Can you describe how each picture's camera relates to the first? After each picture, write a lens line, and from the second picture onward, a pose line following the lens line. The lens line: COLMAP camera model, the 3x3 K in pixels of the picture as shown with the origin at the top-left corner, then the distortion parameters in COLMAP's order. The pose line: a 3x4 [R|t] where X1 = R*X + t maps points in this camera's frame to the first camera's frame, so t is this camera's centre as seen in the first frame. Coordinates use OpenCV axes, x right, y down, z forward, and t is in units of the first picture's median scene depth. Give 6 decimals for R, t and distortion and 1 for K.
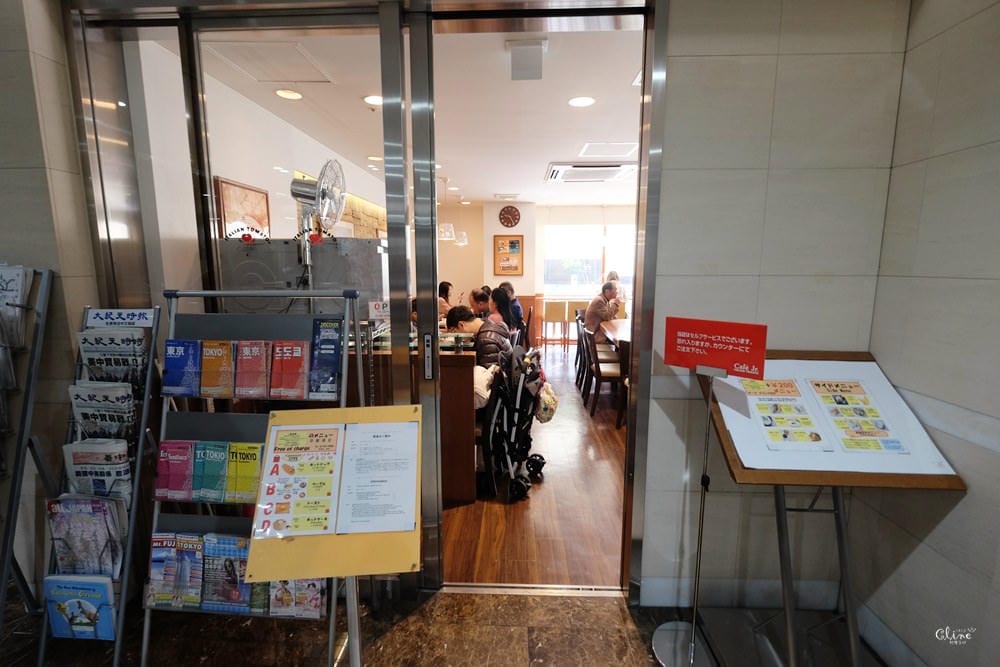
lens RADIAL K [[442.2, 0, 497.8], [0, 442.2, 329.9], [0, 0, 1]] dist [0.004795, -0.000299]
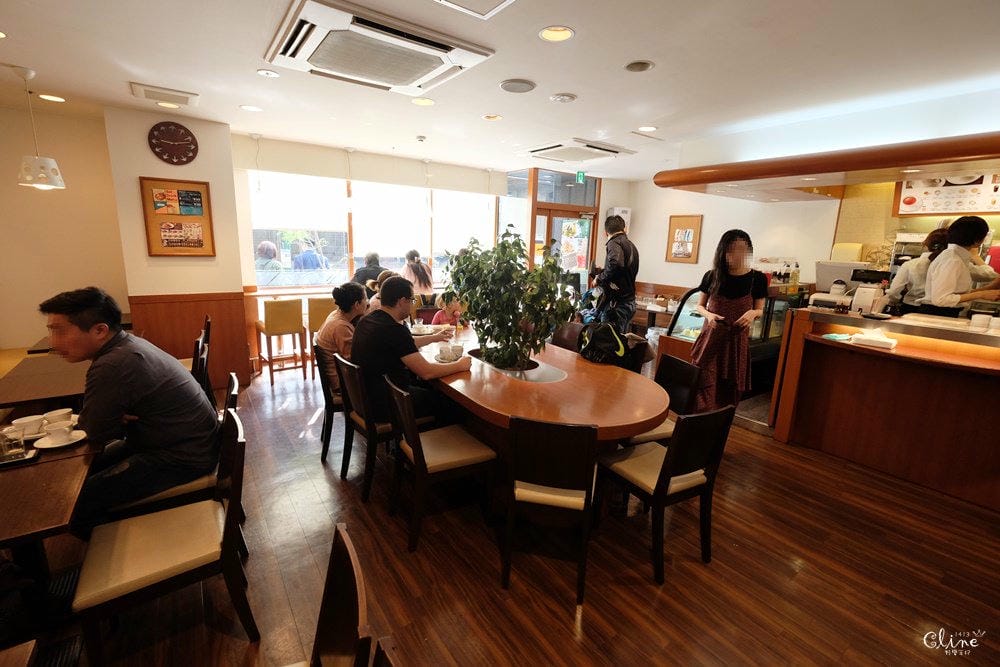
lens RADIAL K [[442.2, 0, 499.6], [0, 442.2, 328.3], [0, 0, 1]] dist [0.004795, -0.000299]
pose [[0.795144, -0.093183, 0.599218, -0.001278], [0.055053, 0.995136, 0.081698, -0.052990], [-0.603916, -0.031973, 0.796406, 0.299412]]
